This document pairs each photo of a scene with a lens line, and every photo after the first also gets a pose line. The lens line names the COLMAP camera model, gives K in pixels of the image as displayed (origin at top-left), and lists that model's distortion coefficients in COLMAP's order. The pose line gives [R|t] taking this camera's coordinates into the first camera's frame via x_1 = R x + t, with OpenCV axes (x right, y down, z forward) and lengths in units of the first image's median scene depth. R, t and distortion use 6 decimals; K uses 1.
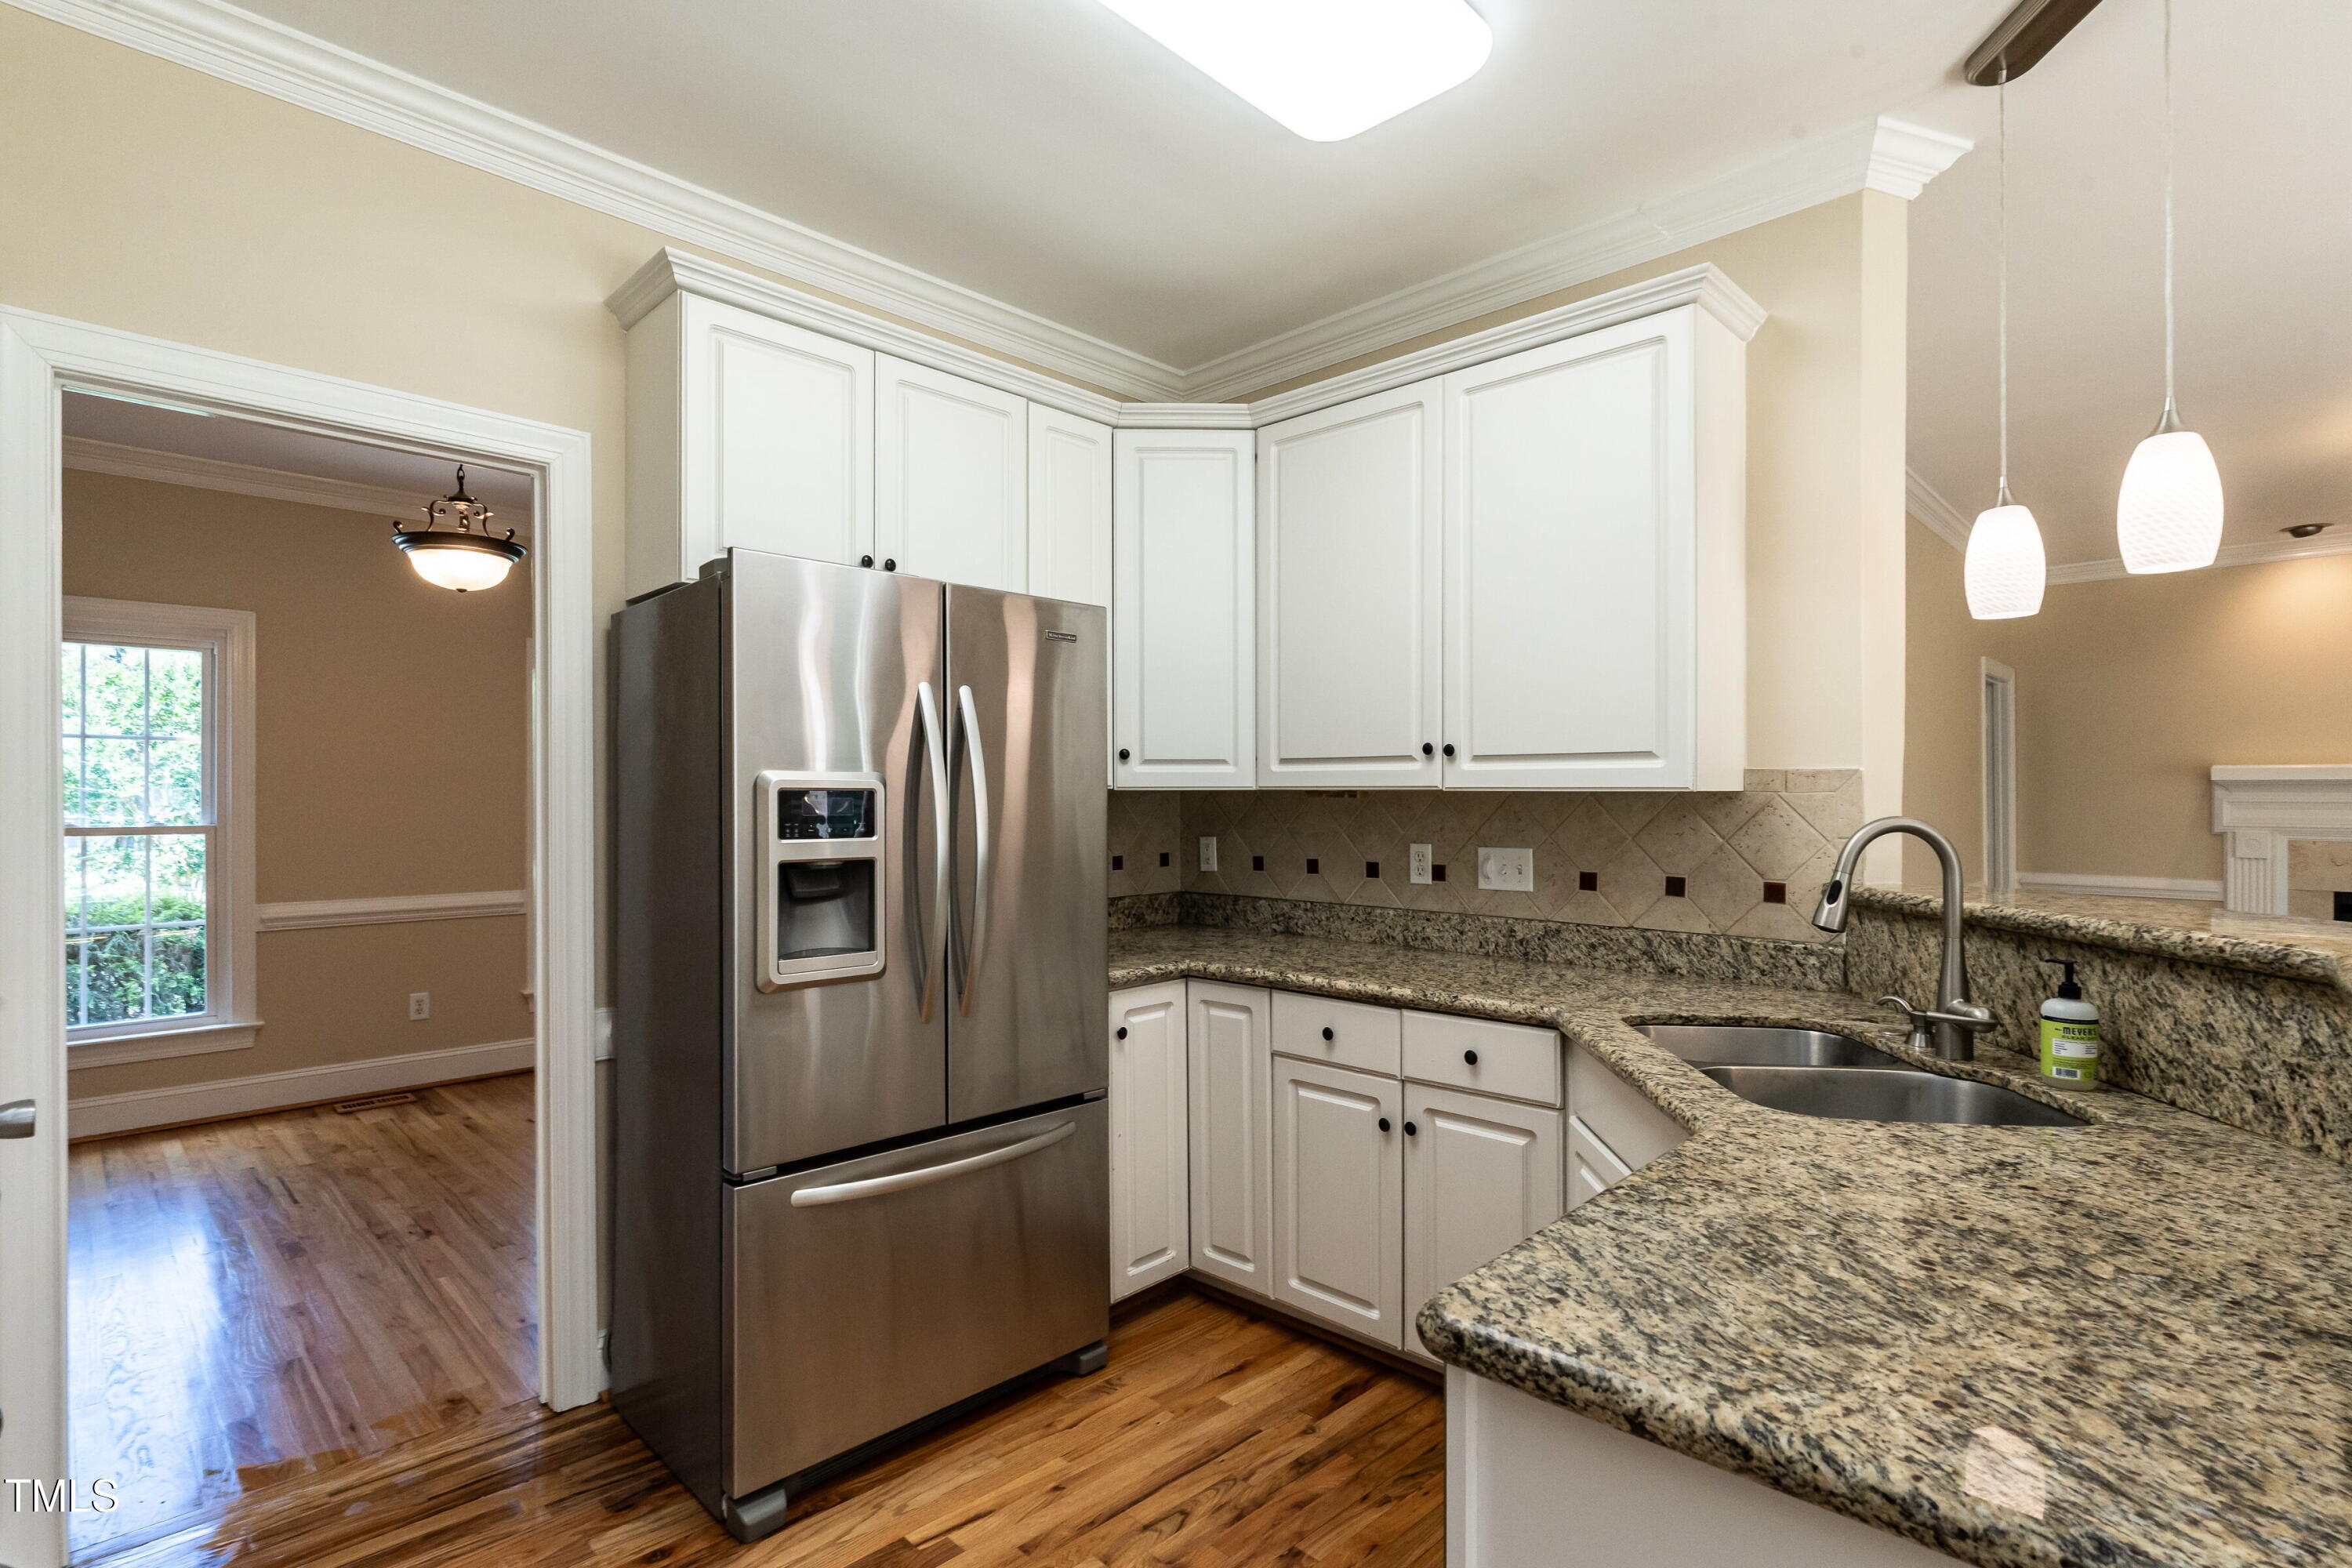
lens RADIAL K [[1122.6, 0, 1176.8], [0, 1122.6, 789.5], [0, 0, 1]] dist [0.000433, -0.000013]
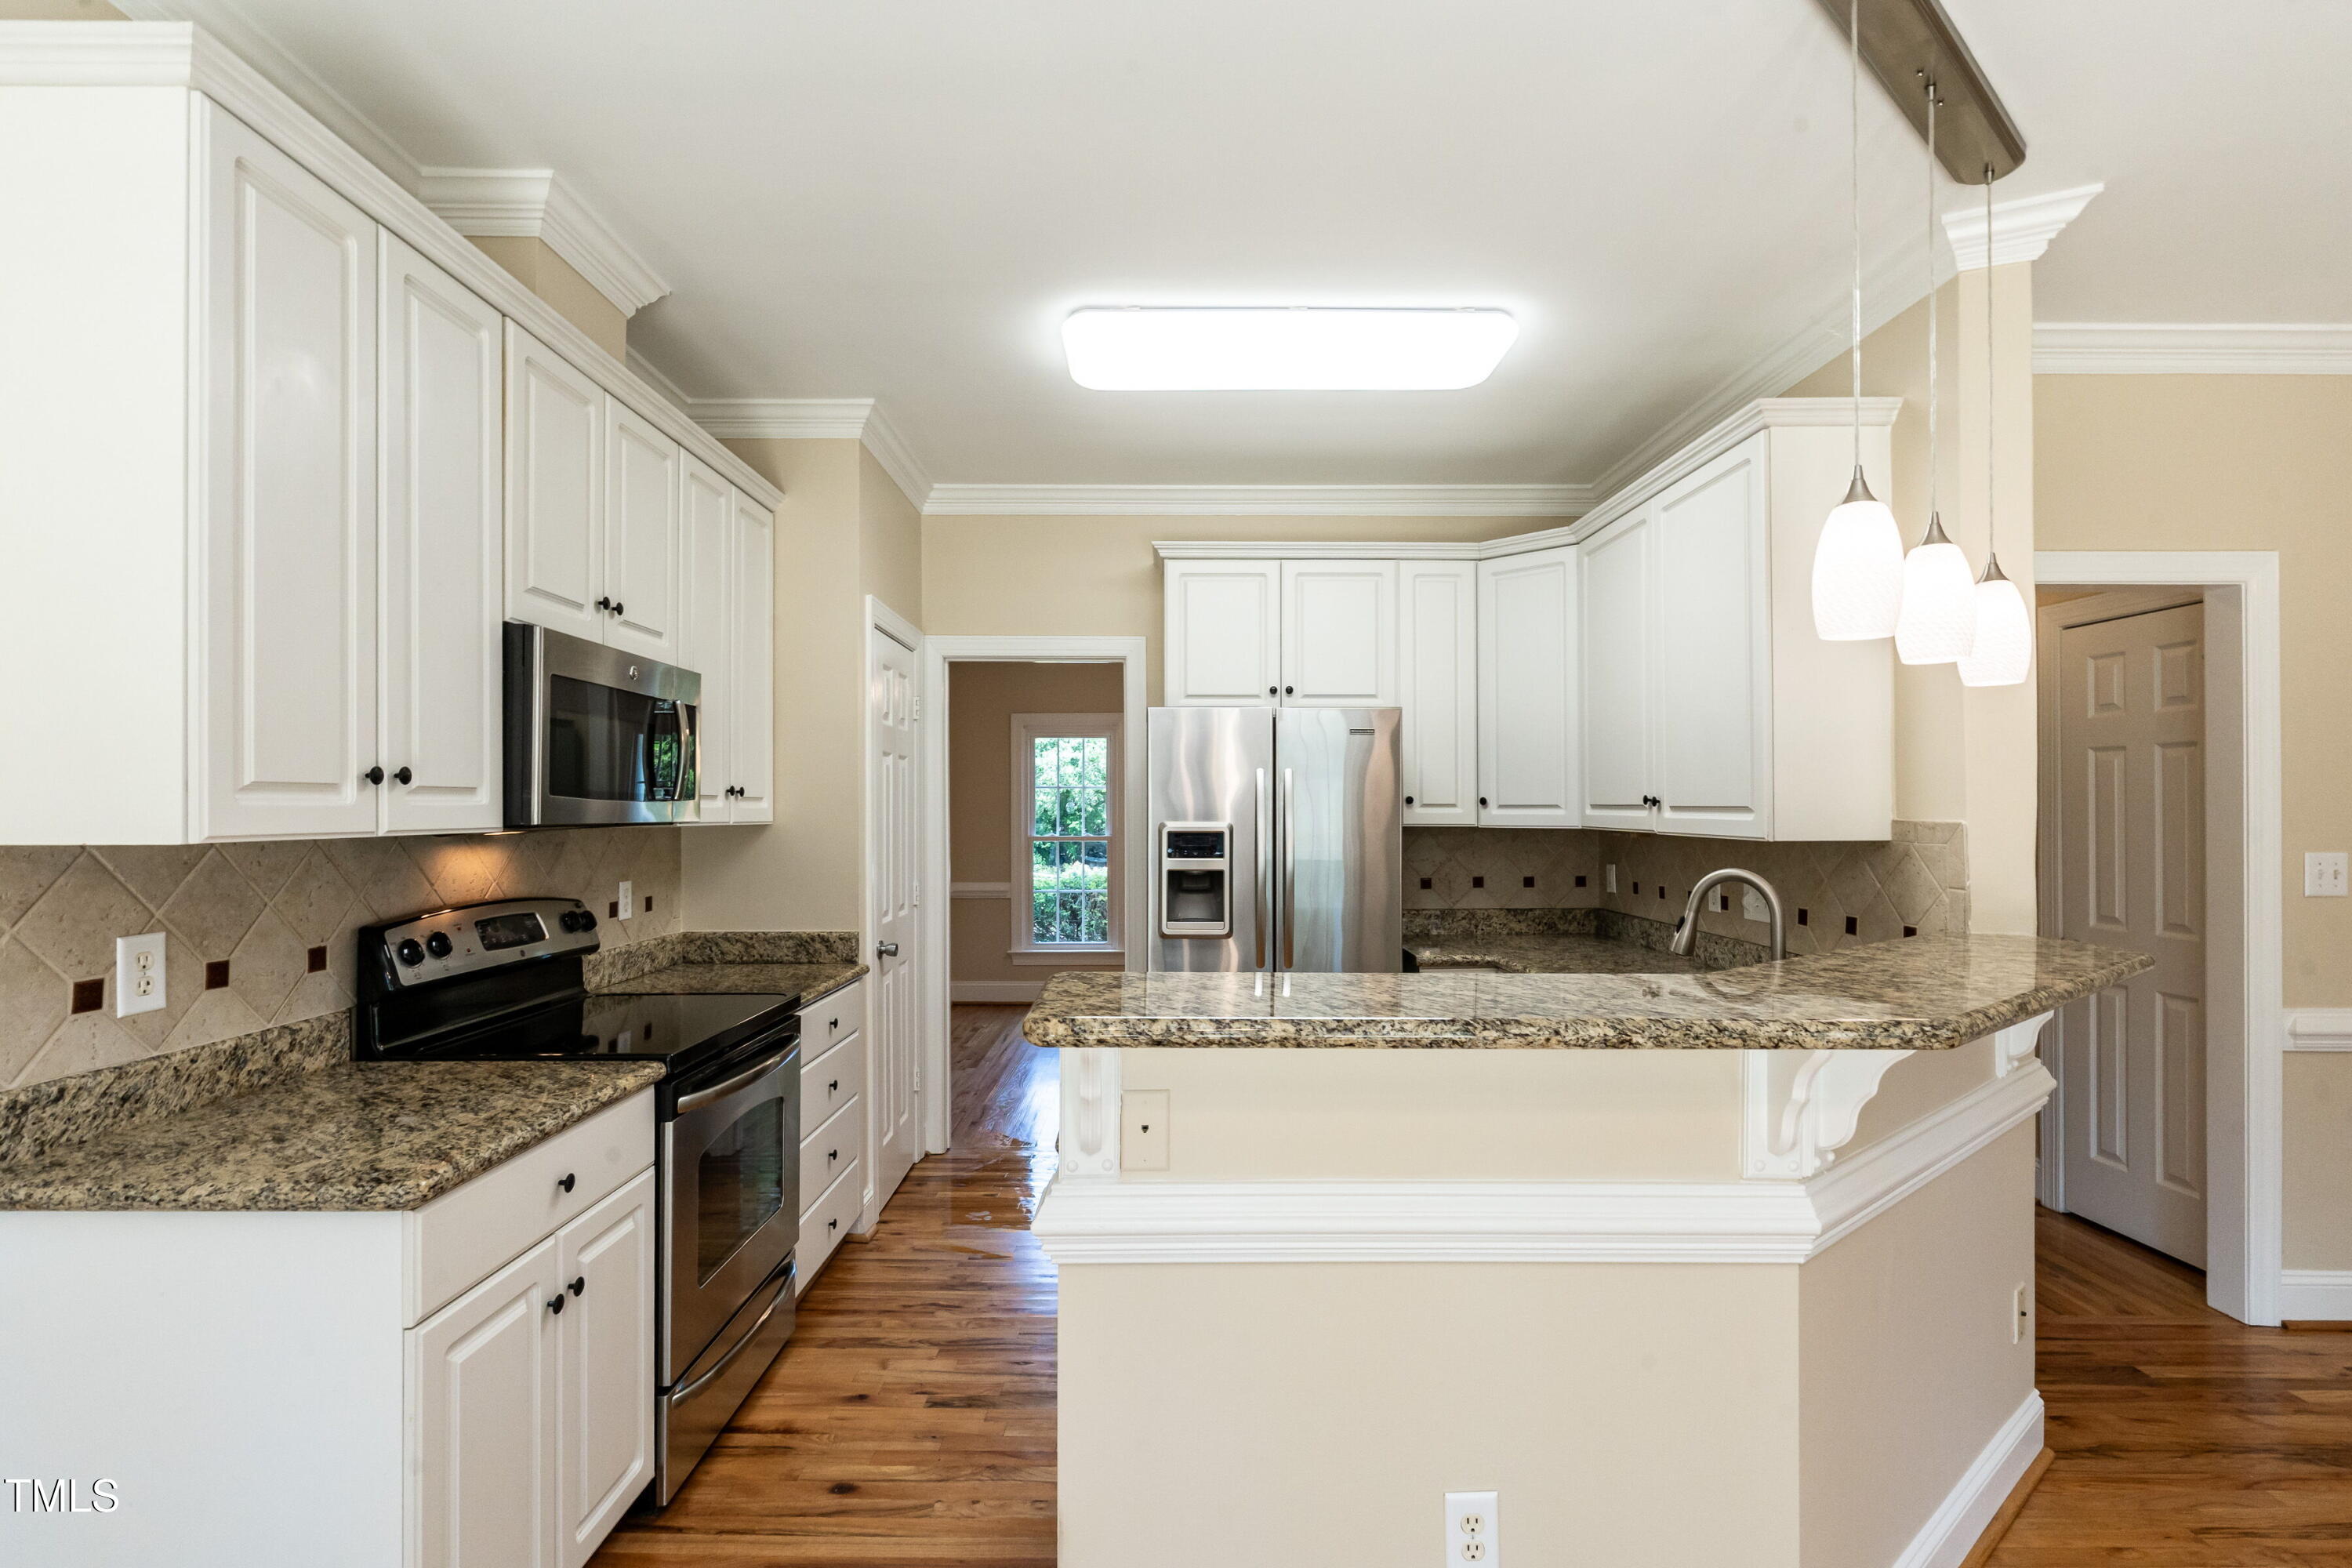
lens RADIAL K [[1044.8, 0, 1172.1], [0, 1044.8, 801.3], [0, 0, 1]] dist [-0.000992, -0.000010]
pose [[0.713082, -0.006403, -0.701051, 0.721697], [0.005336, 0.999979, -0.003706, -0.036385], [0.701060, -0.001098, 0.713101, -0.206367]]
